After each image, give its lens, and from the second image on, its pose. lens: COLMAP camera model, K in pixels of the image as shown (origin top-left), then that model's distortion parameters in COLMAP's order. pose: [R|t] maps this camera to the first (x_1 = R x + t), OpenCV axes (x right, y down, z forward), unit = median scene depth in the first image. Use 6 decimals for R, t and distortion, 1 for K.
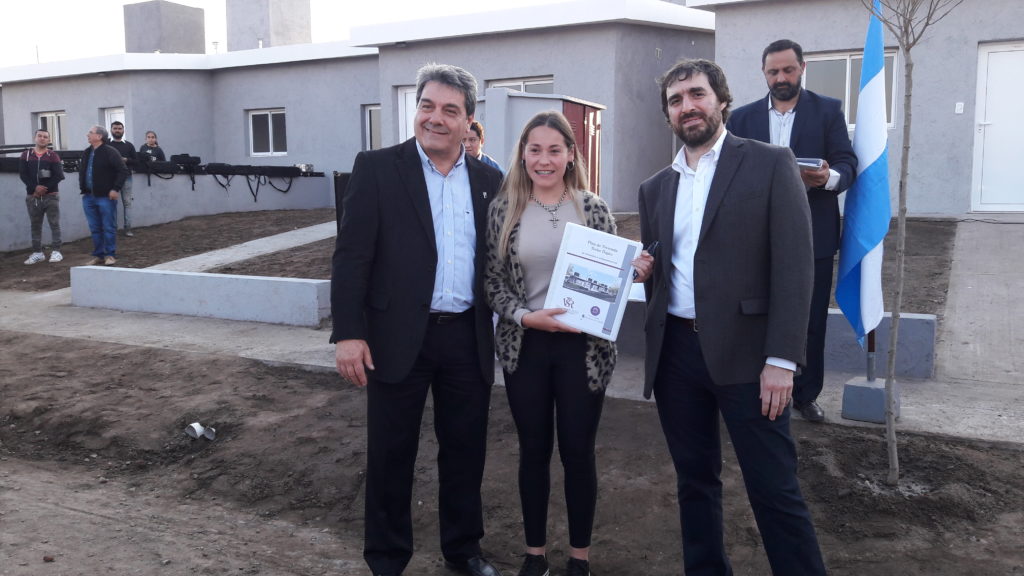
lens RADIAL K [[823.9, 0, 515.3], [0, 823.9, 286.8], [0, 0, 1]] dist [-0.017559, 0.013780]
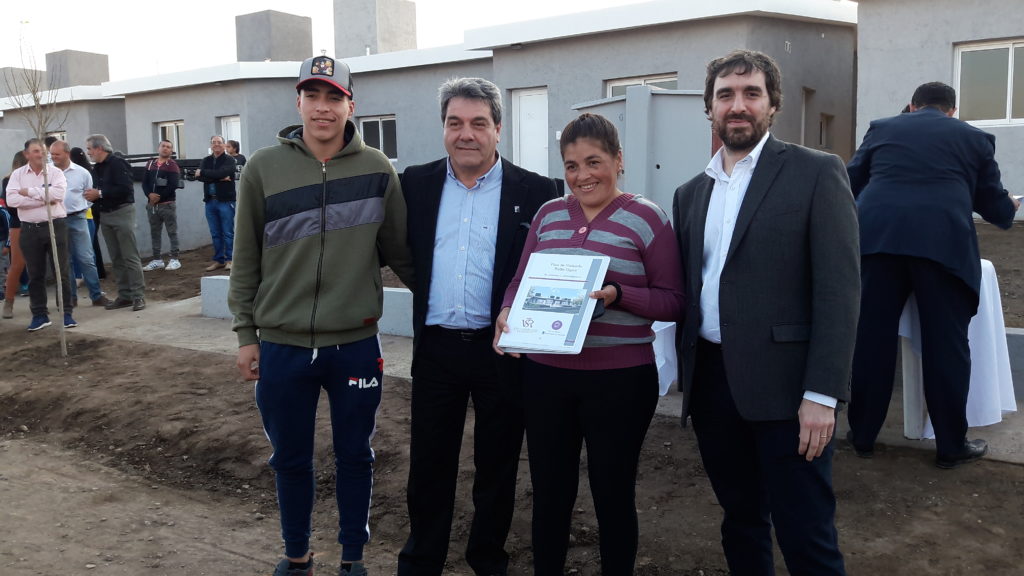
lens RADIAL K [[810.6, 0, 517.2], [0, 810.6, 288.6], [0, 0, 1]] dist [0.028210, -0.068728]
pose [[0.994948, 0.001235, -0.100388, -0.098639], [-0.001106, 0.999998, 0.001345, -0.019116], [0.100390, -0.001227, 0.994947, 0.094033]]
